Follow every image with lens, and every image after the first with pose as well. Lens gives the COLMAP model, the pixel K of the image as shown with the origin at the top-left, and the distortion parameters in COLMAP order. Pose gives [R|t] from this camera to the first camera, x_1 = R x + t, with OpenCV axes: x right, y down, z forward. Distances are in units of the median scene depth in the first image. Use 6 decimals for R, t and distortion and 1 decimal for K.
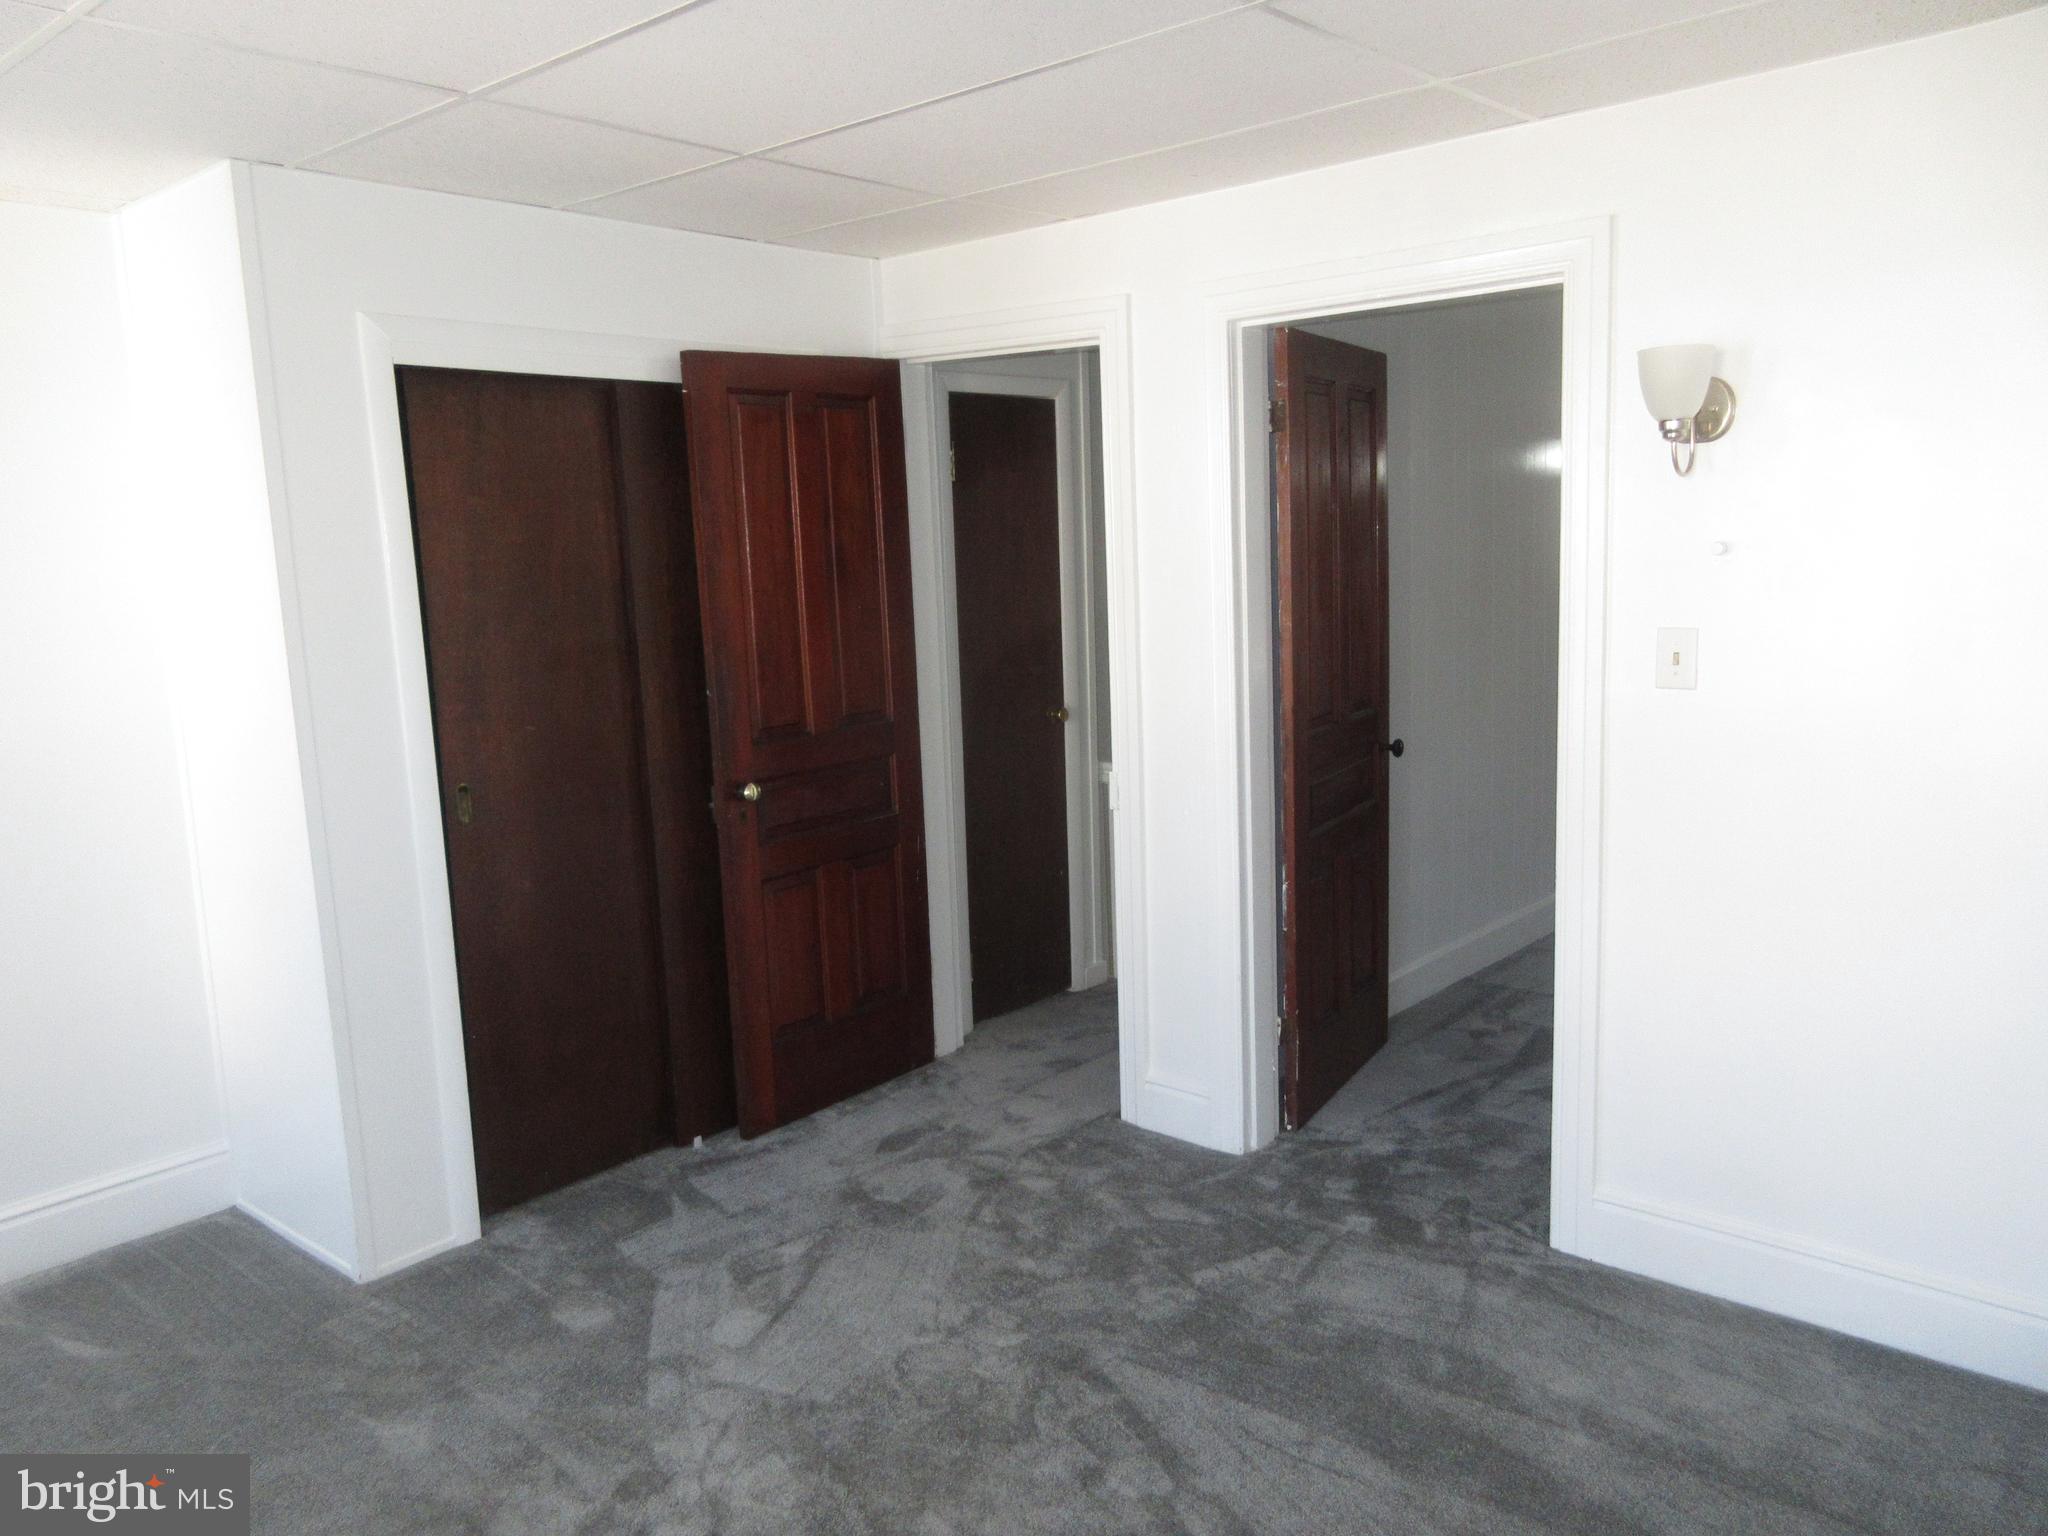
lens RADIAL K [[1528.3, 0, 1034.7], [0, 1528.3, 763.6], [0, 0, 1]] dist [0.012529, -0.001659]
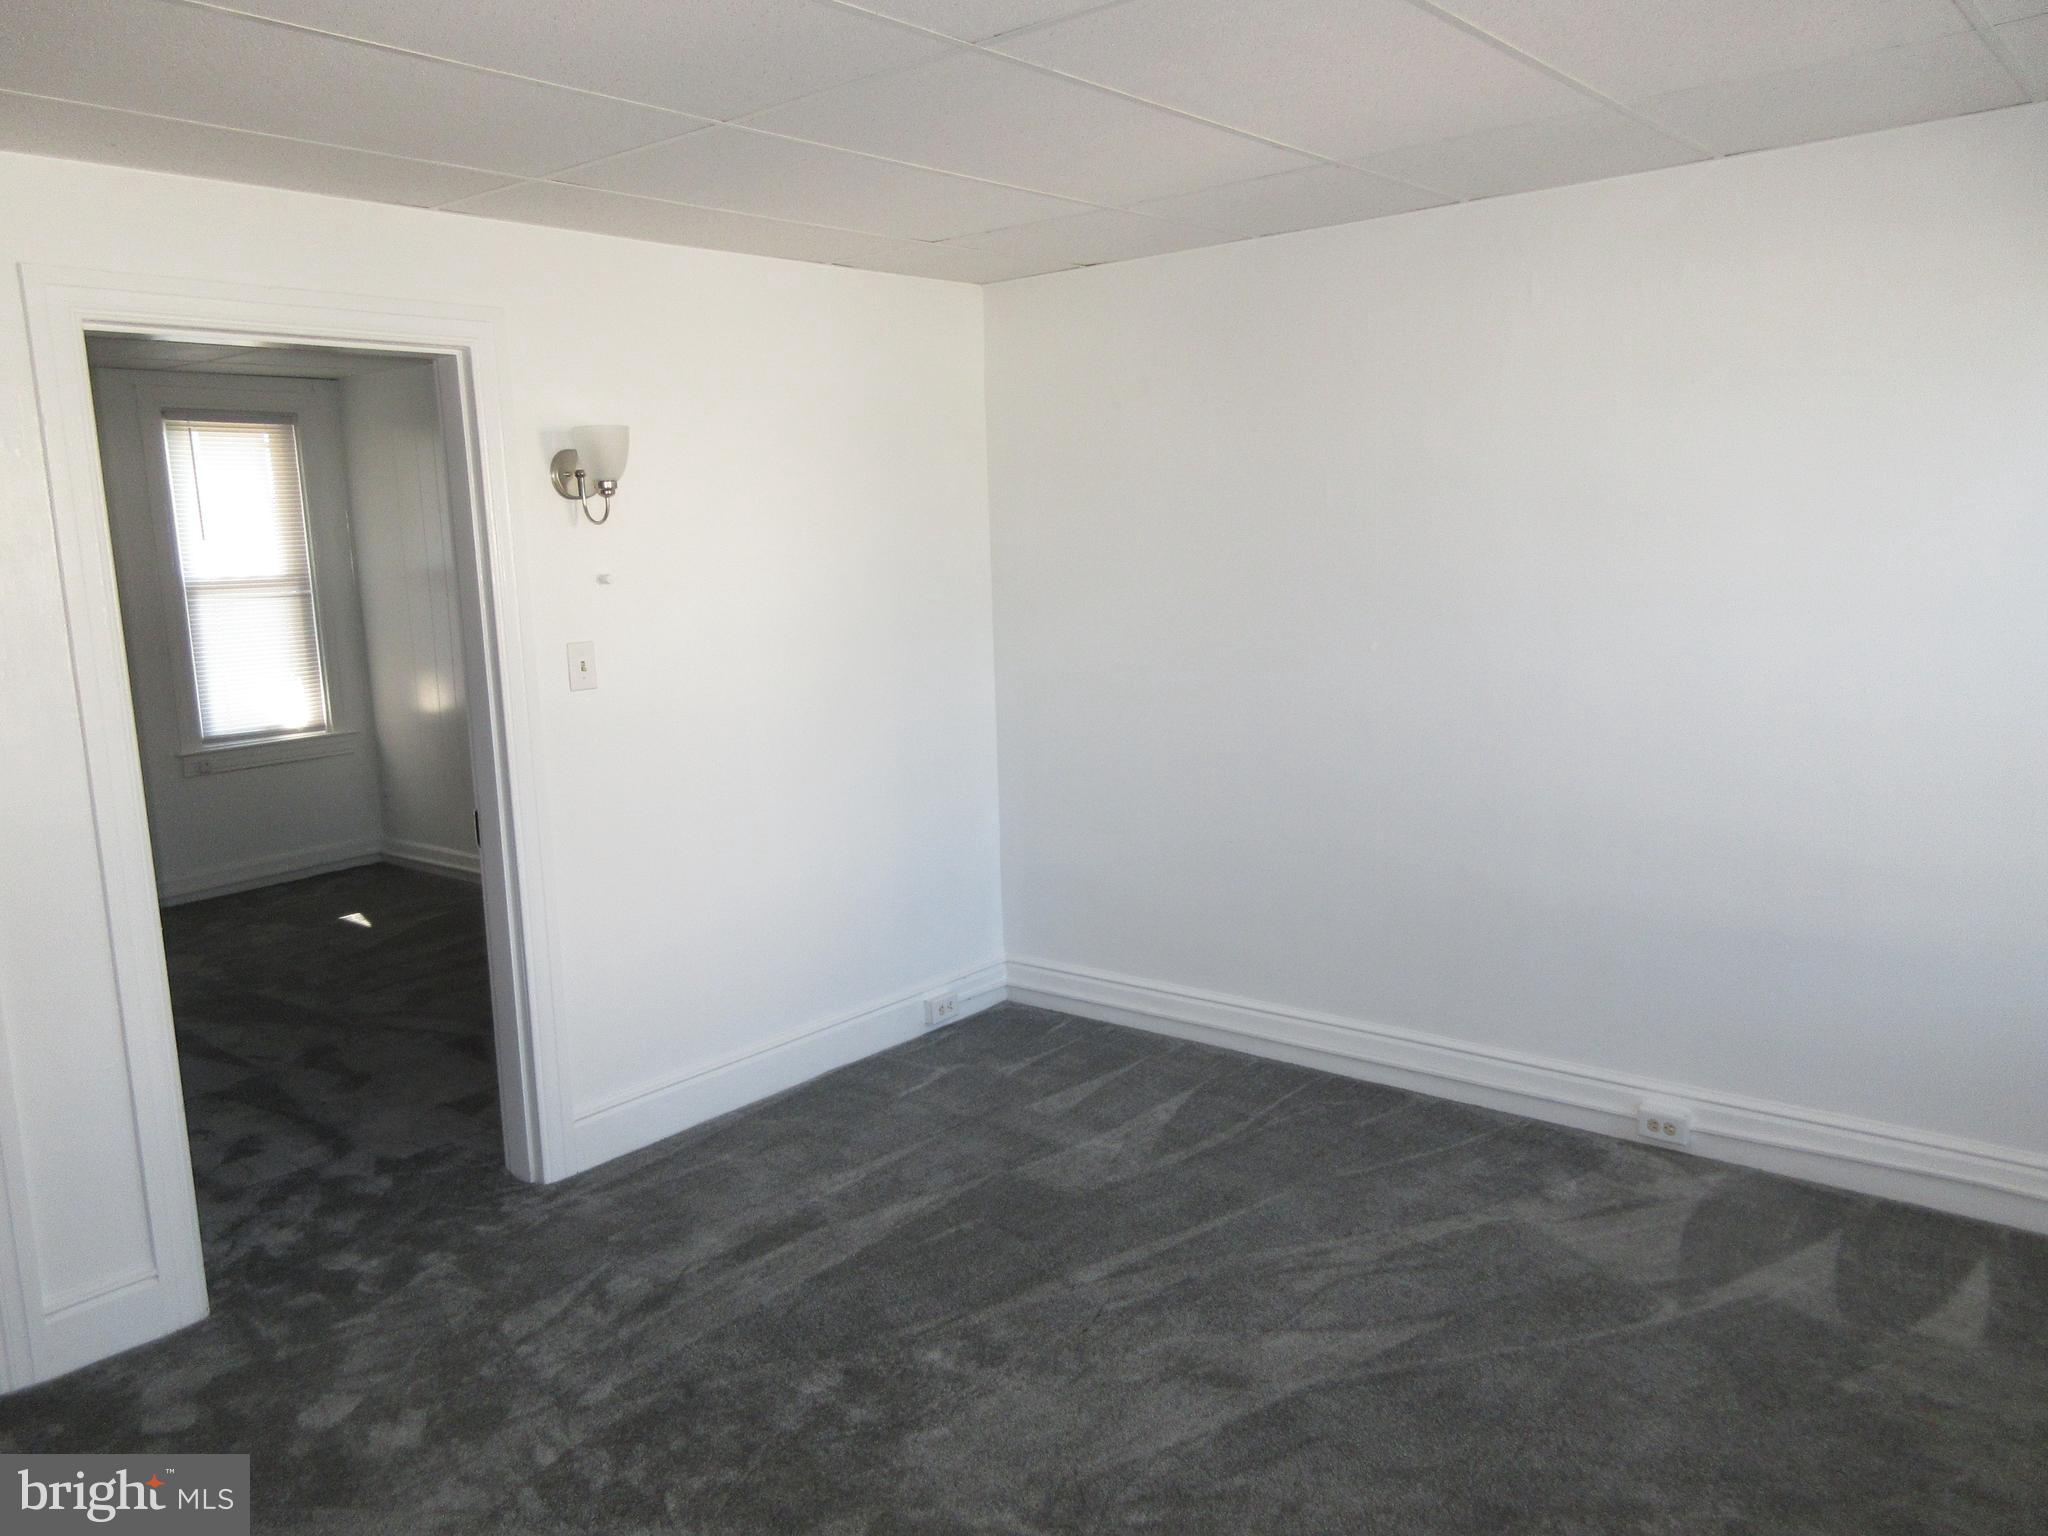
lens RADIAL K [[1514.8, 0, 1024.0], [0, 1514.8, 768.0], [0, 0, 1]] dist [-0.004419, -0.000835]
pose [[-0.013775, -0.116774, 0.993063, -0.838066], [0.179436, 0.976746, 0.117344, -0.067467], [-0.983673, 0.179807, 0.007499, 0.641006]]
